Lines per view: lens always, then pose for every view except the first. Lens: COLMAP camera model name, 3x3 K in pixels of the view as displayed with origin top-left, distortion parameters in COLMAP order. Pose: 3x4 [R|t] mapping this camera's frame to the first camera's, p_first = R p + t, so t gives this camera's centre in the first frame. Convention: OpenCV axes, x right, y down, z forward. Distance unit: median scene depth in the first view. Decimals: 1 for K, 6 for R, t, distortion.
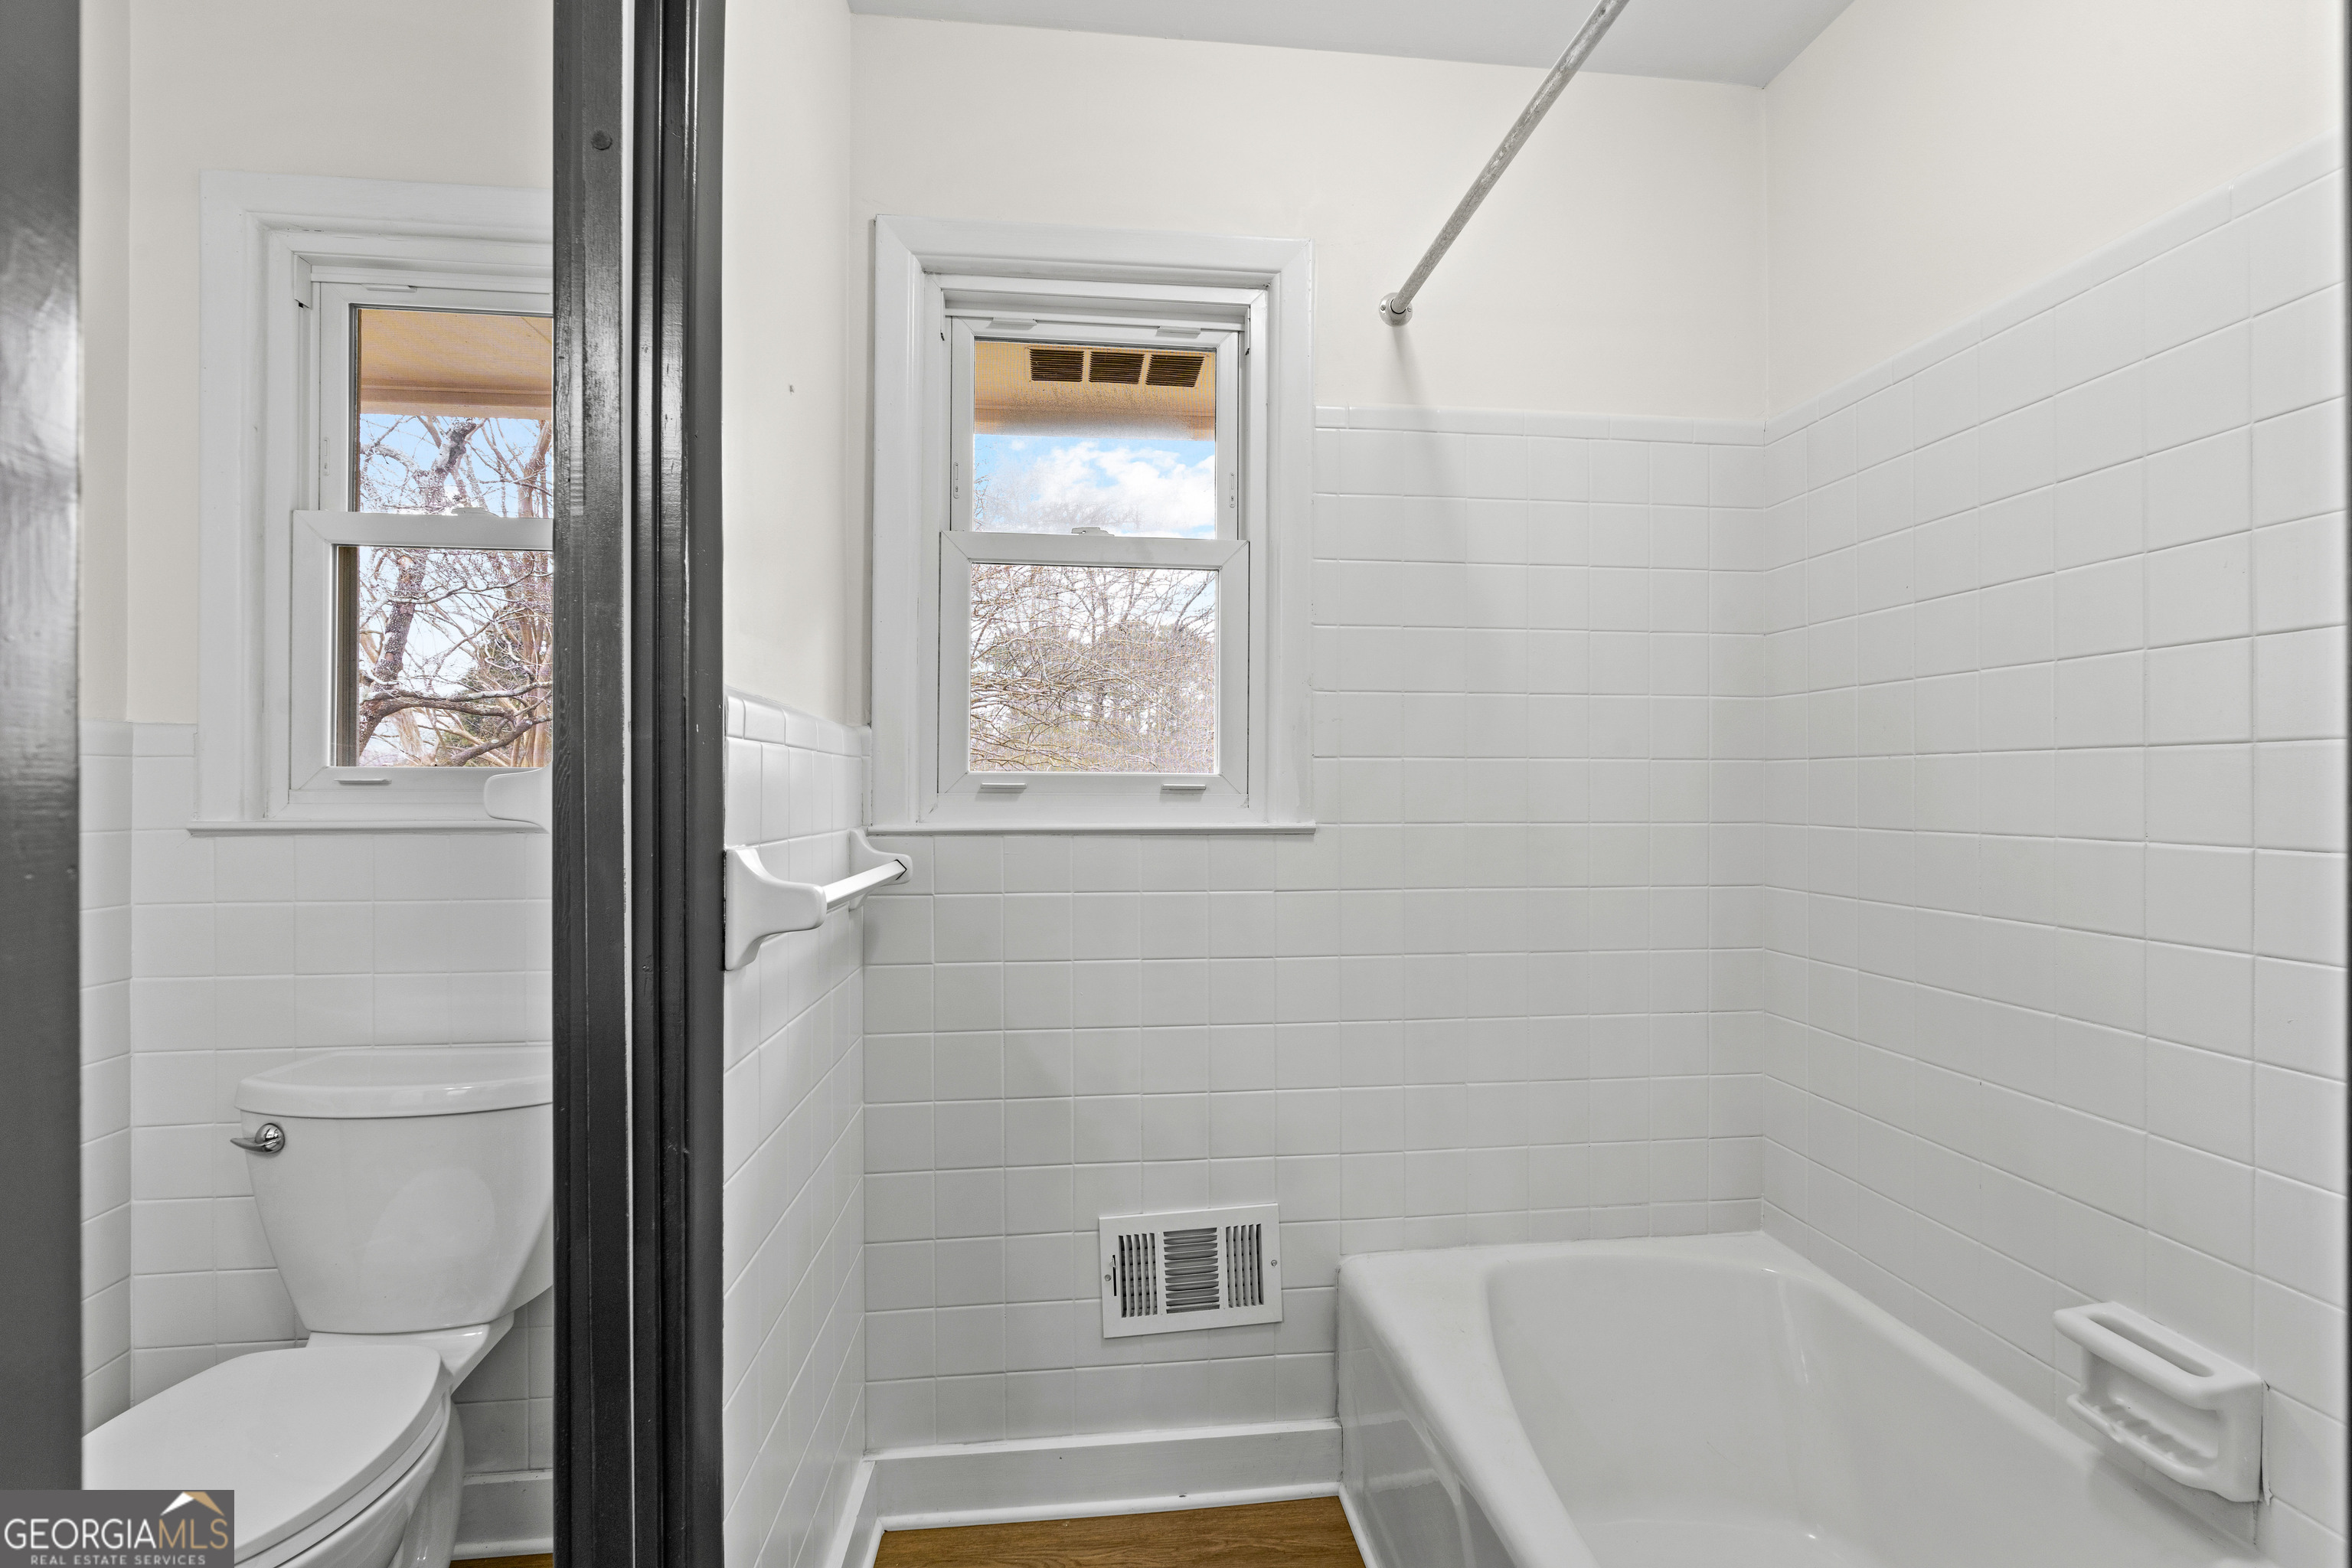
lens RADIAL K [[1071.1, 0, 1181.6], [0, 1071.1, 787.1], [0, 0, 1]] dist [-0.010632, 0.003544]
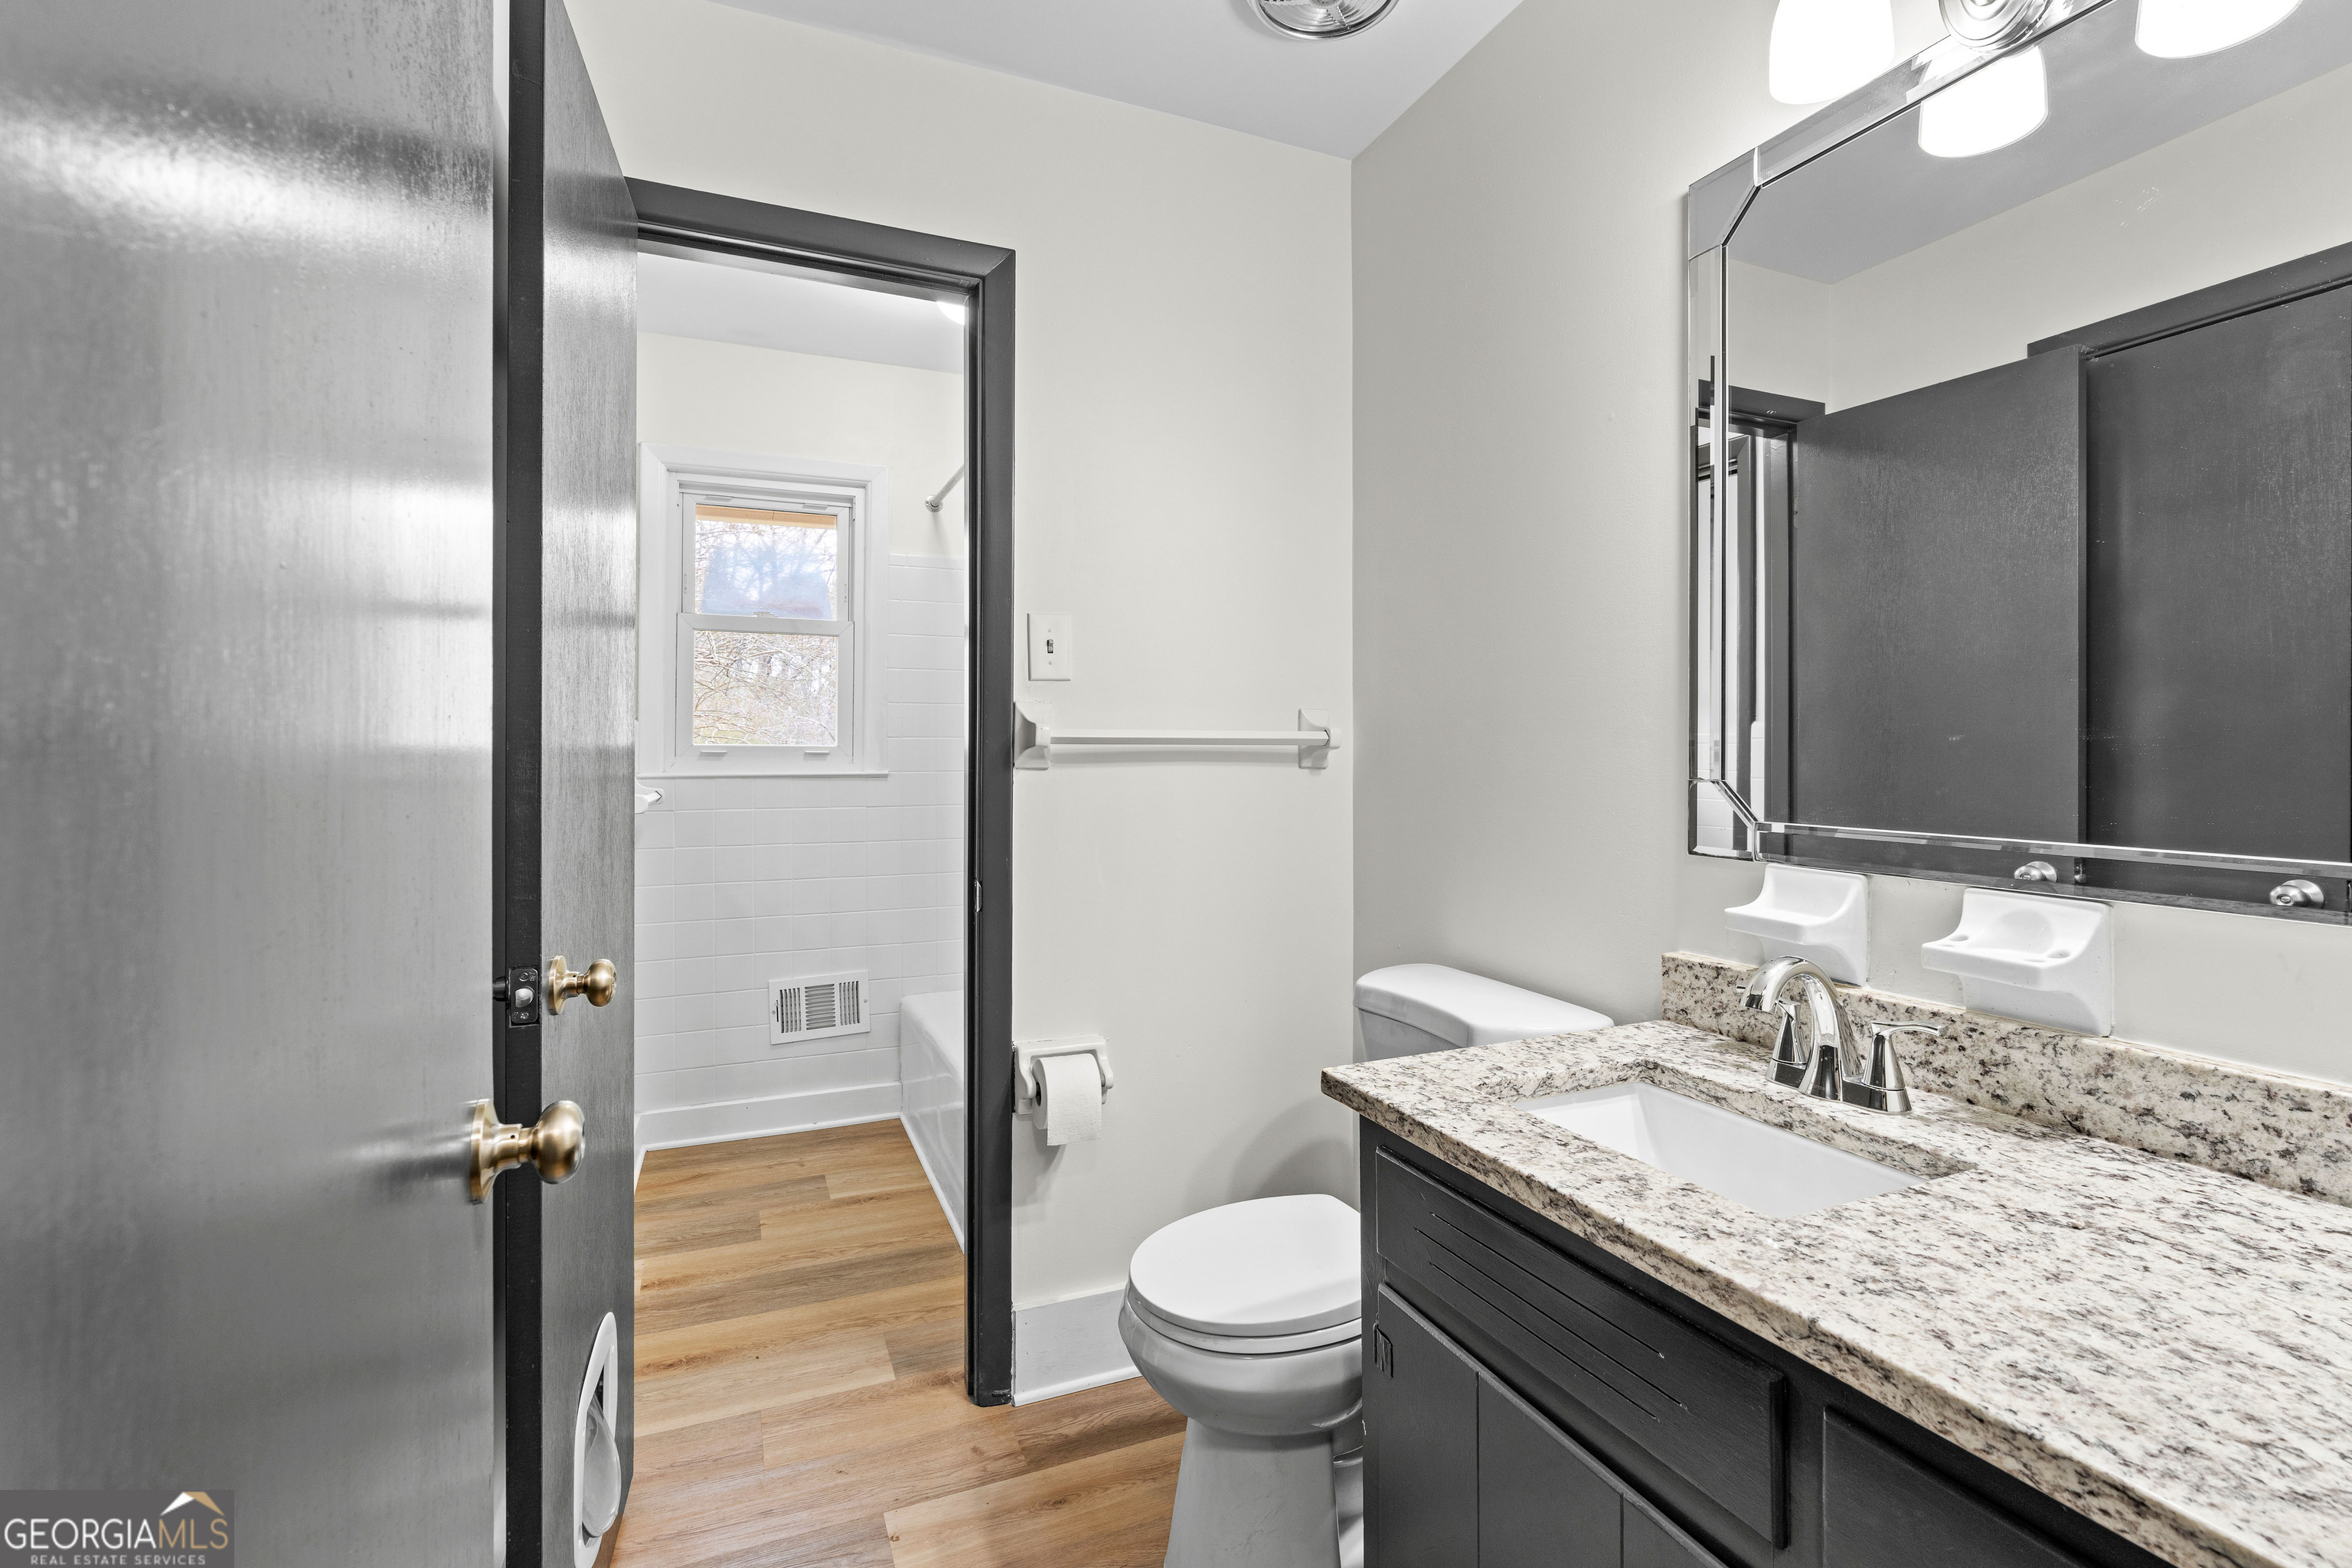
lens RADIAL K [[1071.1, 0, 1170.6], [0, 1071.1, 747.6], [0, 0, 1]] dist [-0.010632, 0.003544]
pose [[0.959811, 0.001336, 0.280645, 0.072331], [-0.000208, 0.999992, -0.004050, -0.001567], [-0.280648, 0.003829, 0.959803, -0.996686]]
